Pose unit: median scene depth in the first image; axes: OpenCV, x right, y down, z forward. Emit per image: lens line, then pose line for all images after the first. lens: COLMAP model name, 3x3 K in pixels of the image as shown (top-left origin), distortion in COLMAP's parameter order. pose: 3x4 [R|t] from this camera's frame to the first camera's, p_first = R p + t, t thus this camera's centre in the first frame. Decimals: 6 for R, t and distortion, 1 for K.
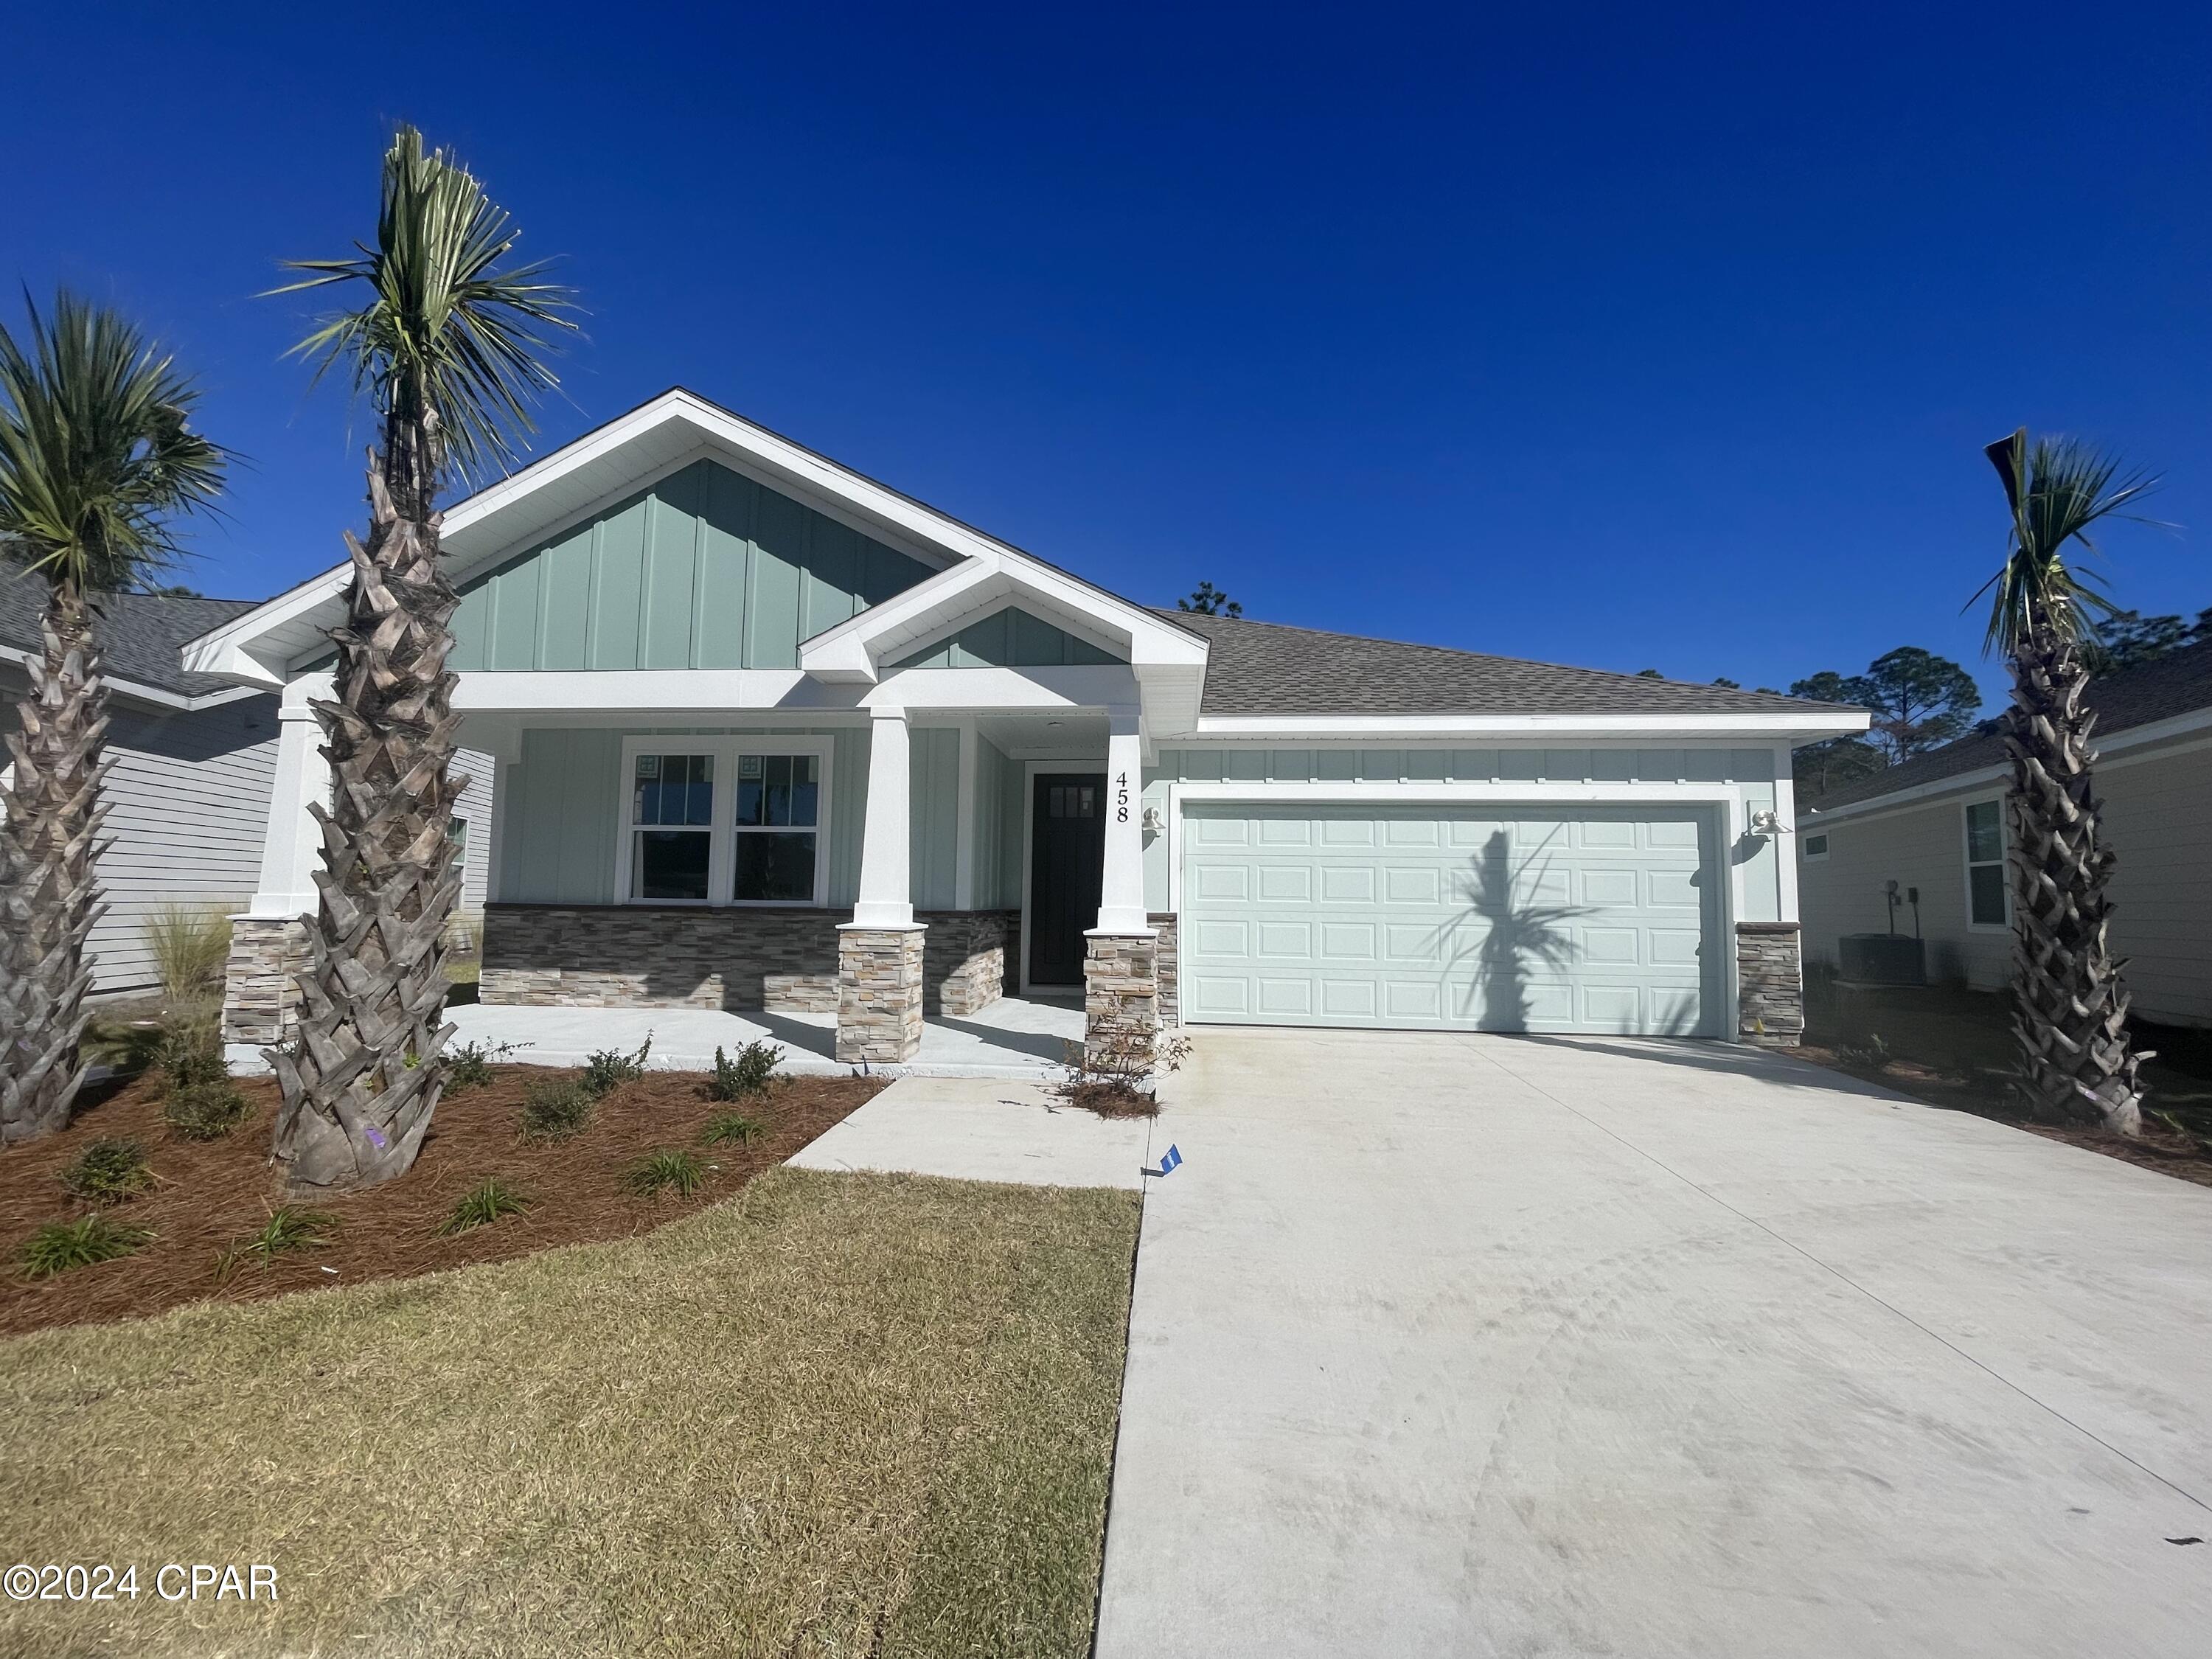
lens RADIAL K [[880.1, 0, 1105.2], [0, 880.1, 840.3], [0, 0, 1]] dist [-0.001929, -0.000324]
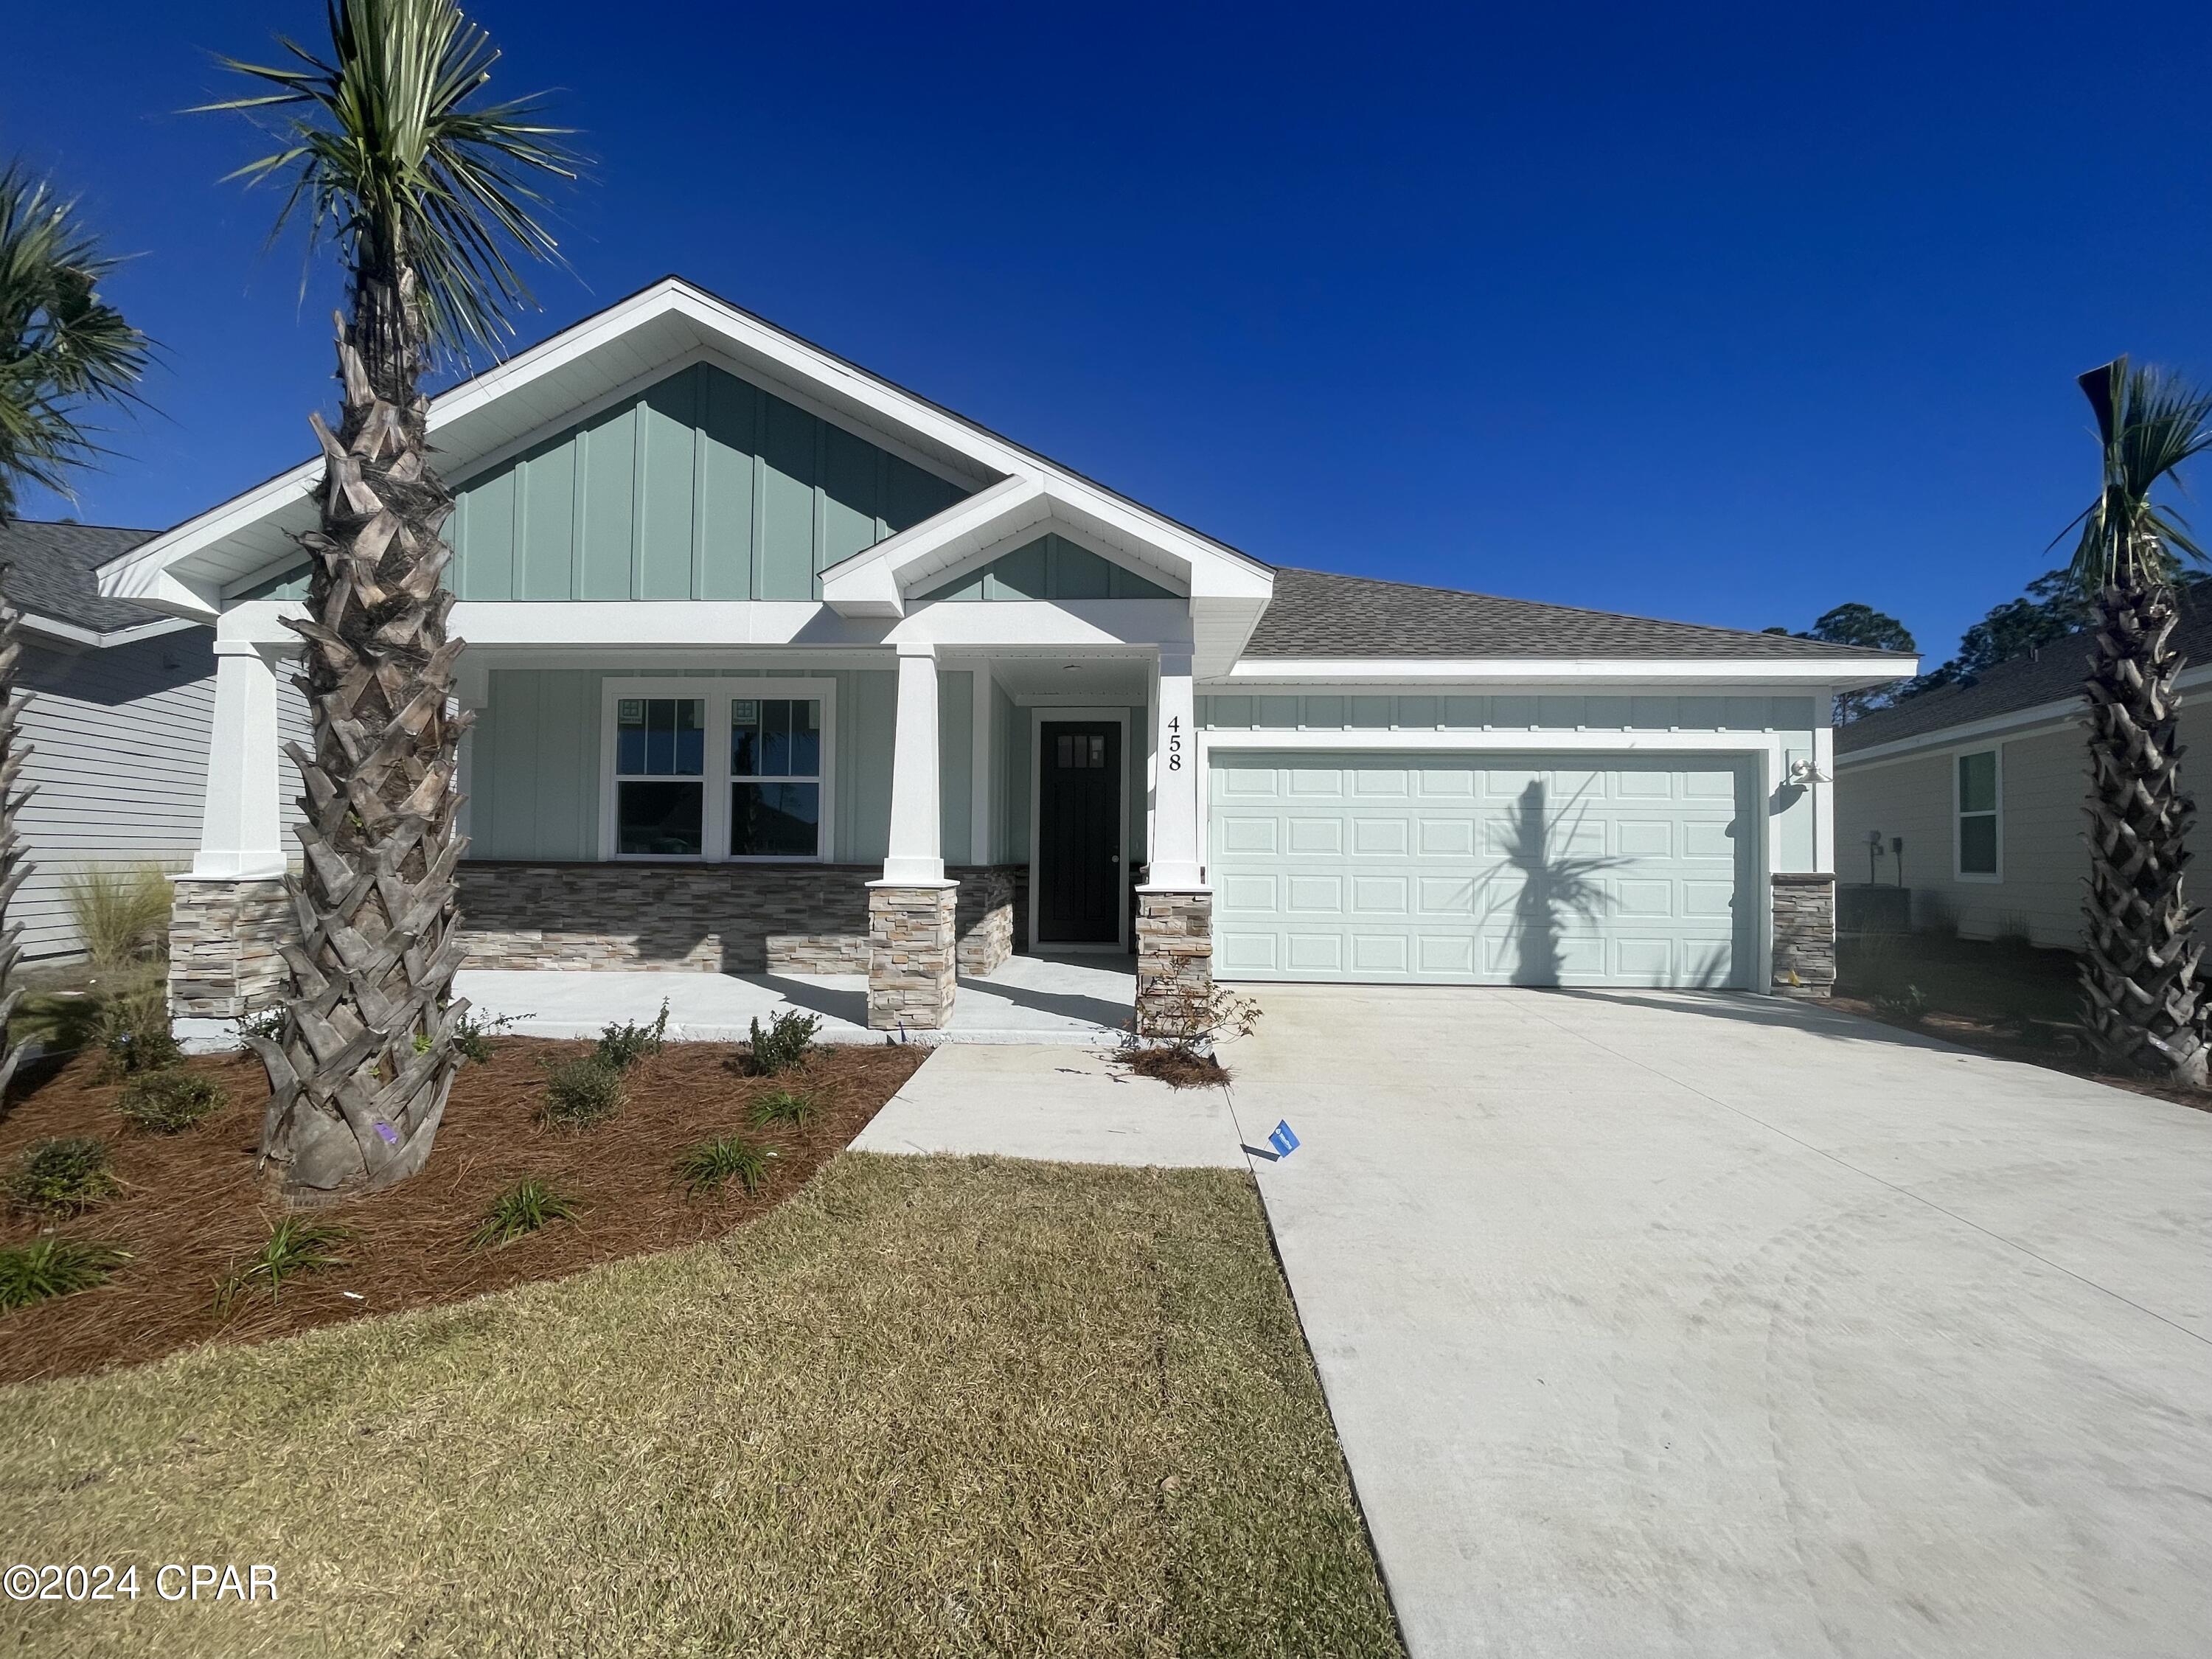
lens RADIAL K [[880.1, 0, 1105.2], [0, 880.1, 840.3], [0, 0, 1]] dist [-0.001929, -0.000324]
pose [[0.998804, -0.003942, 0.048737, -0.109348], [0.001350, 0.998588, 0.053099, 0.004273], [-0.048877, -0.052970, 0.997399, 0.079025]]
